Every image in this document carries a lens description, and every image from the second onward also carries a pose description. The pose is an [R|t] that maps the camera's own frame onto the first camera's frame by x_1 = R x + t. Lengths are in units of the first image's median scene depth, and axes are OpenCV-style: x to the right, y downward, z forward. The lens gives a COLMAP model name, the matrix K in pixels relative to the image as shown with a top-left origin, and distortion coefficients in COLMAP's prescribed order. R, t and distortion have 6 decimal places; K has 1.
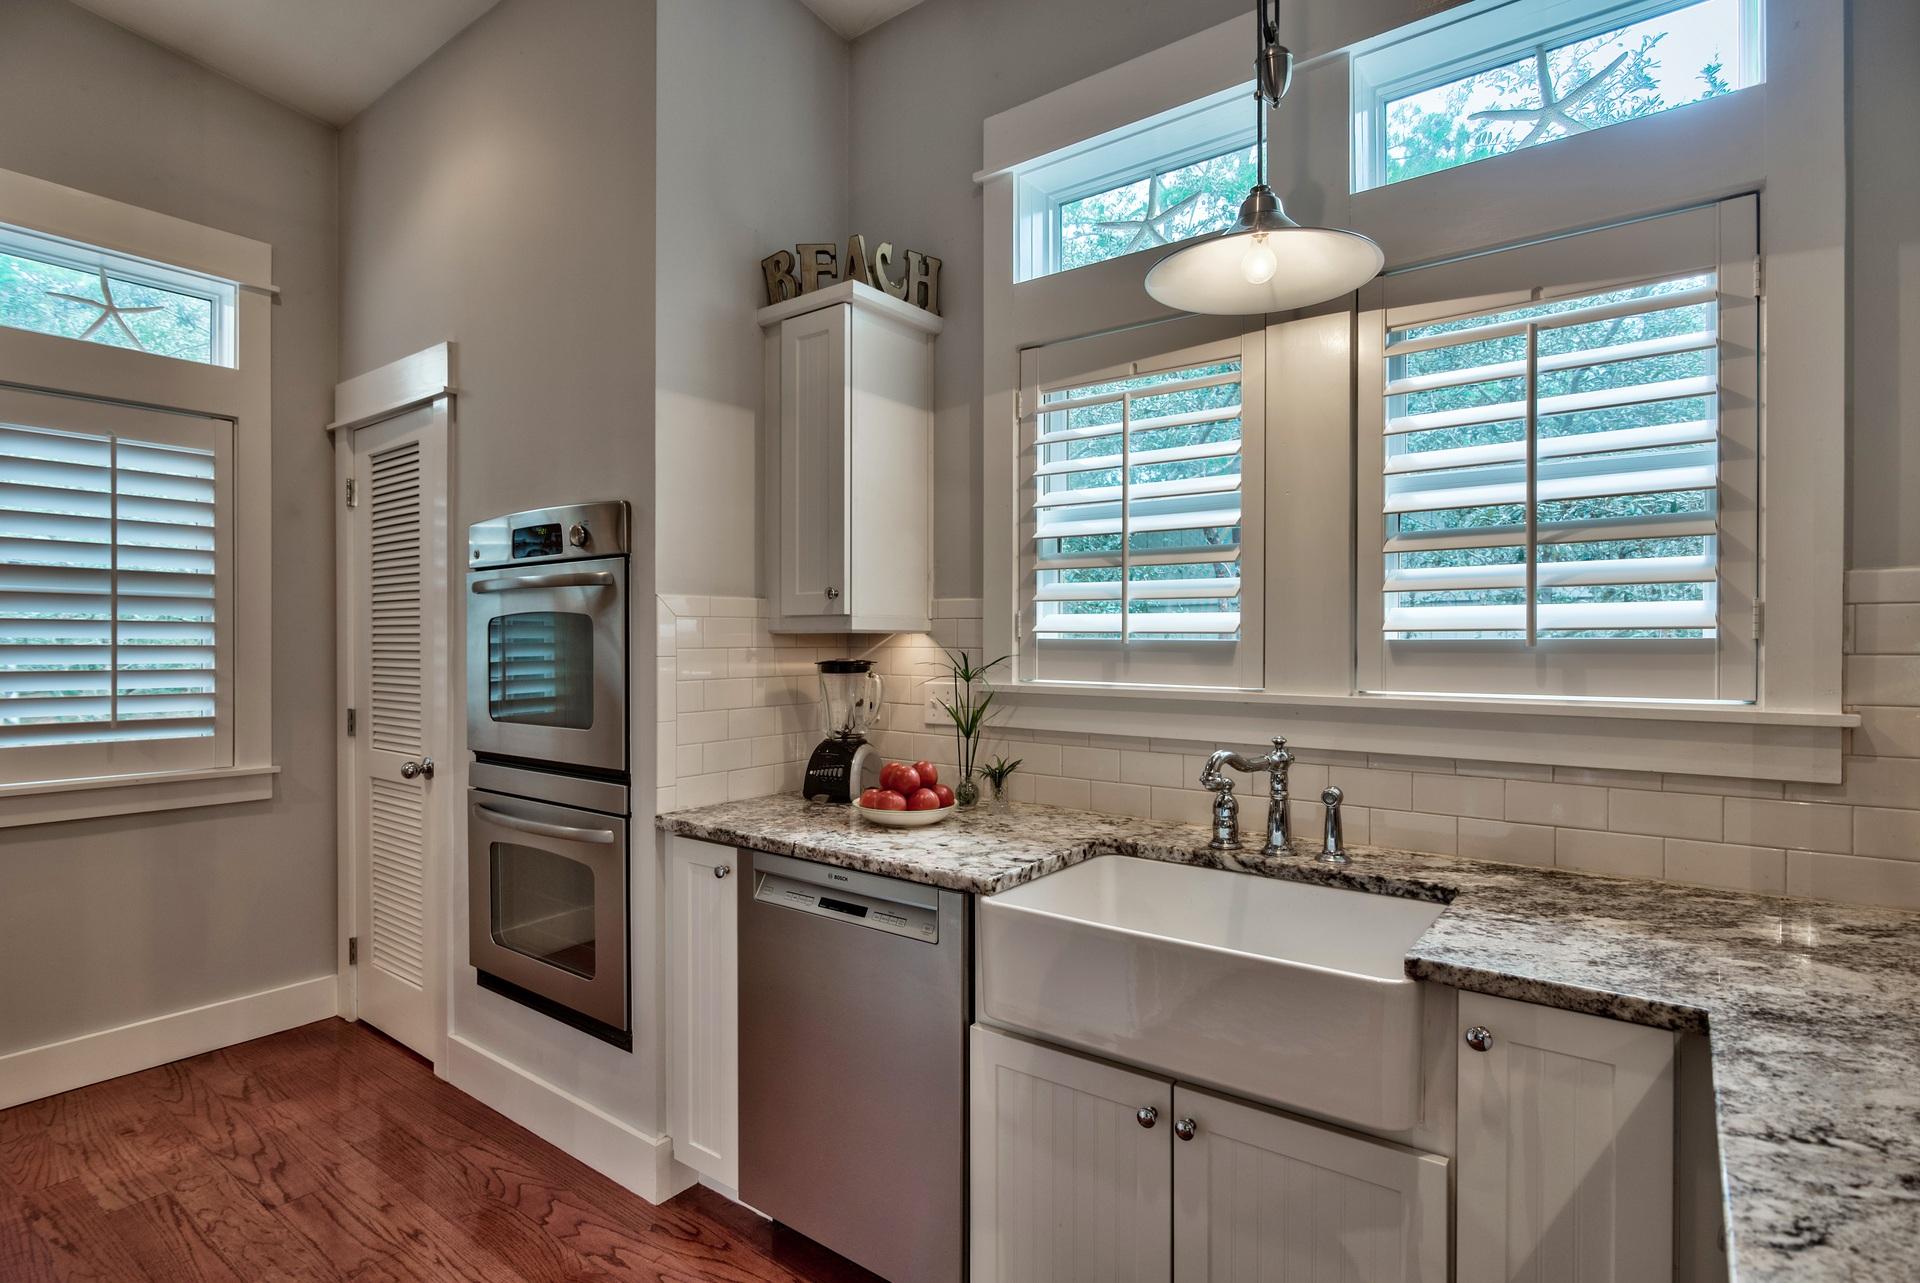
lens RADIAL K [[902.1, 0, 895.3], [0, 902.1, 647.8], [0, 0, 1]] dist [-0.001523, -0.000232]
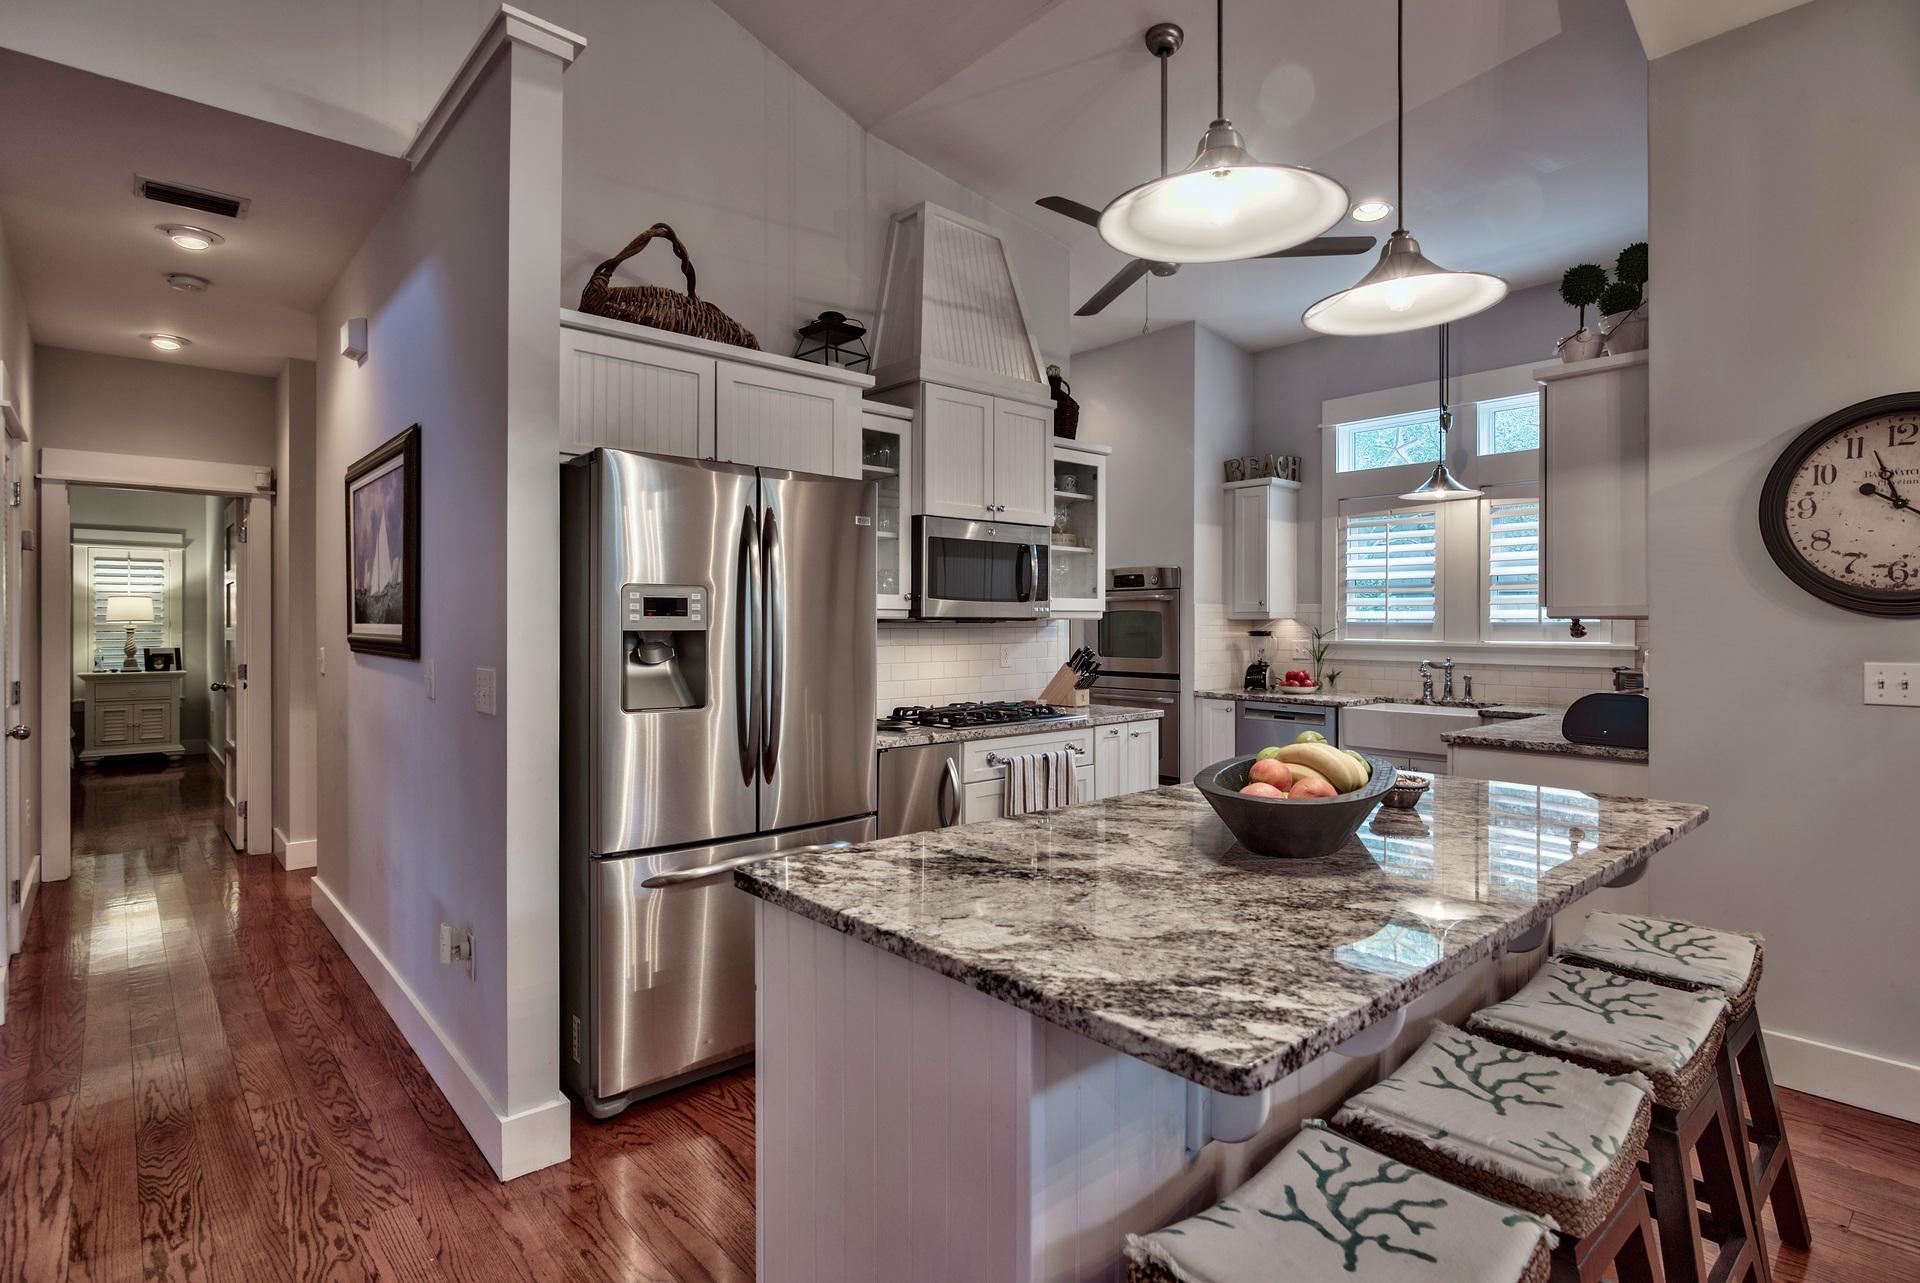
lens RADIAL K [[957.1, 0, 949.9], [0, 957.1, 634.1], [0, 0, 1]] dist [-0.005224, -0.001845]
pose [[0.991819, 0.001070, -0.127651, -0.572910], [-0.000620, 0.999993, 0.003564, 0.014602], [0.127654, -0.003456, 0.991813, -1.679929]]
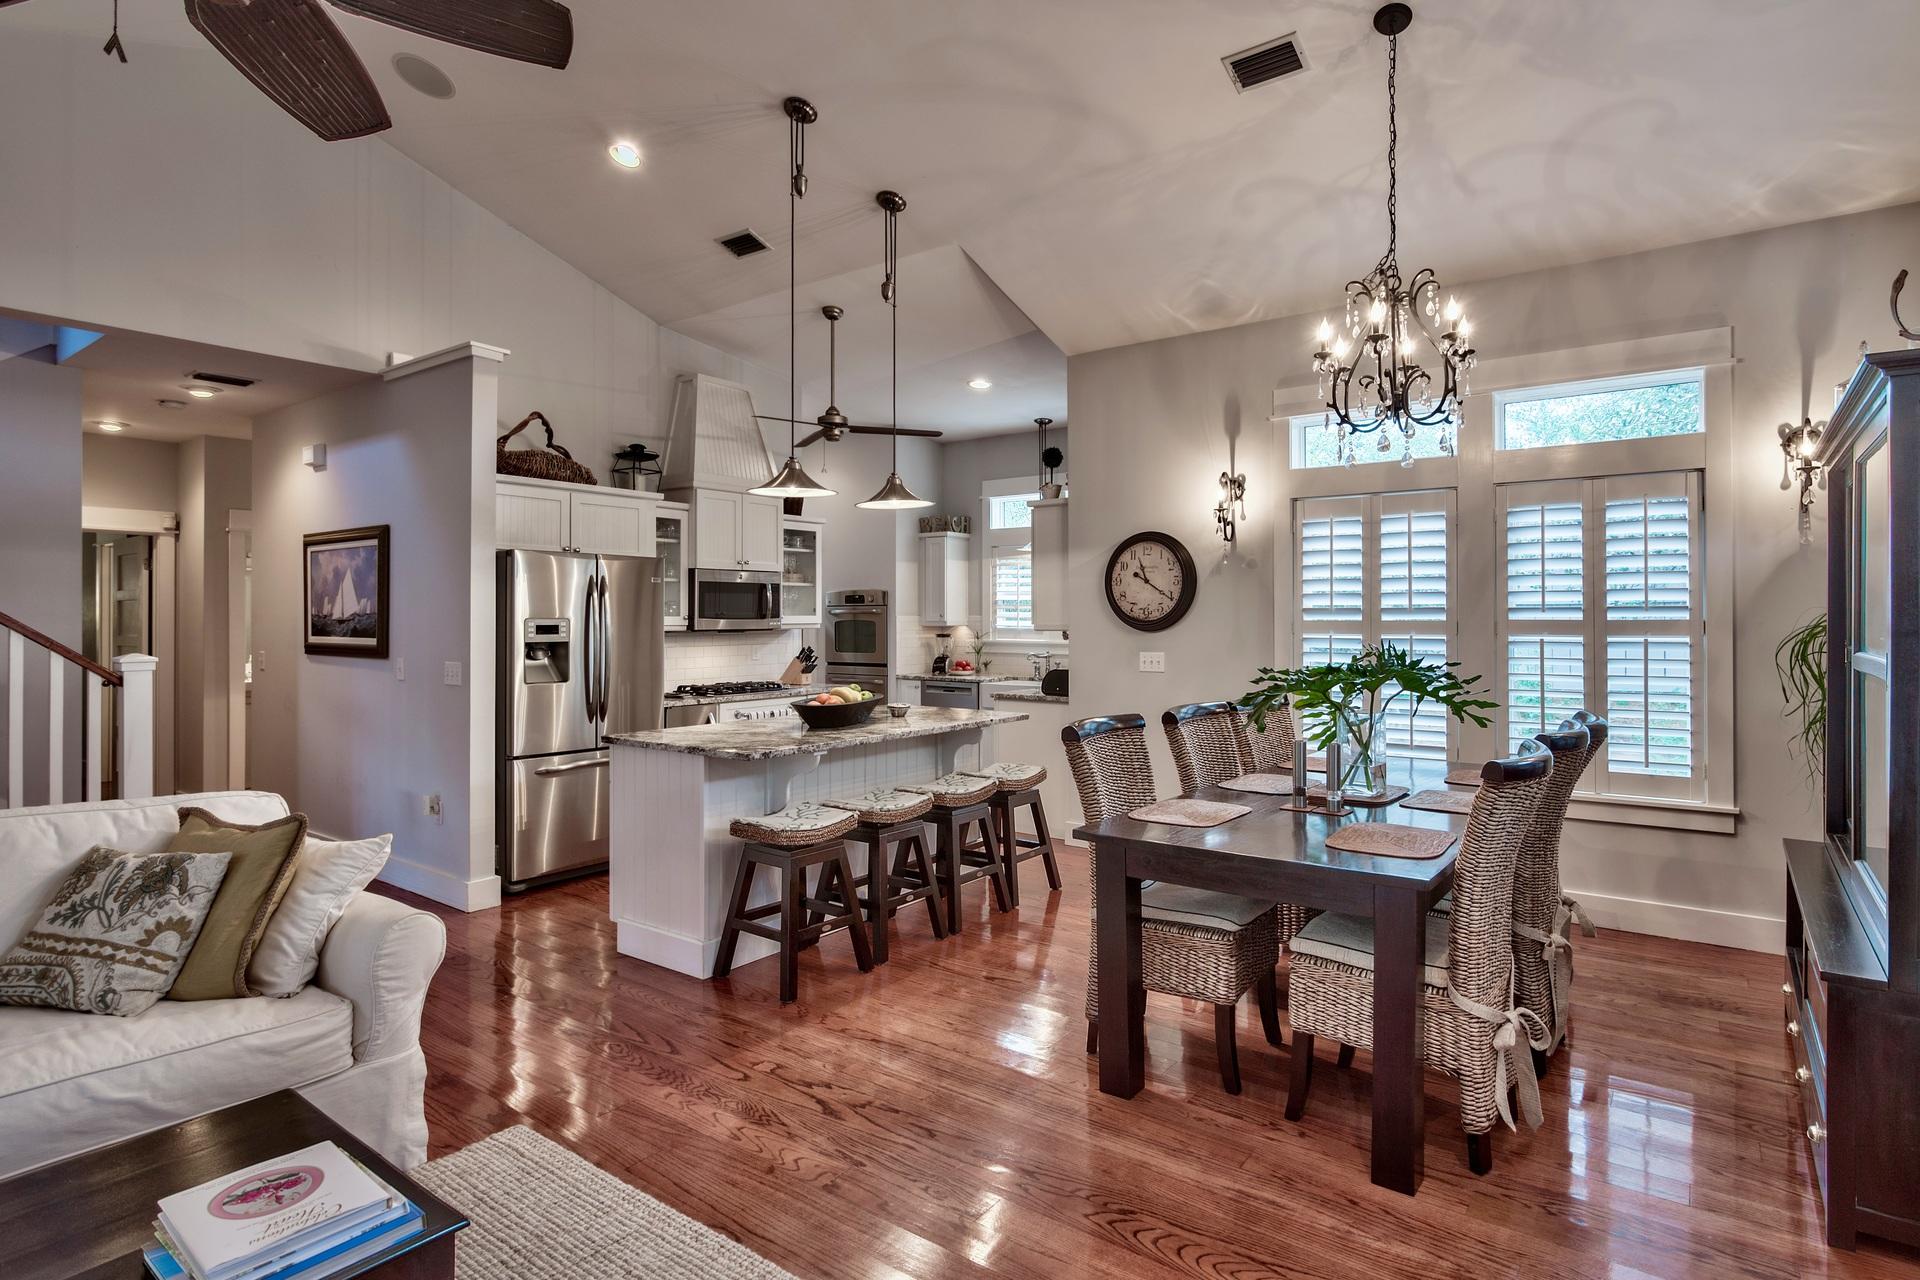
lens RADIAL K [[1007.8, 0, 1027.7], [0, 1007.8, 617.7], [0, 0, 1]] dist [-0.001156, 0.000088]
pose [[0.991976, -0.000762, 0.126421, -0.237300], [0.001490, 0.999983, -0.005663, -0.027444], [-0.126414, 0.005806, 0.991961, -3.085186]]
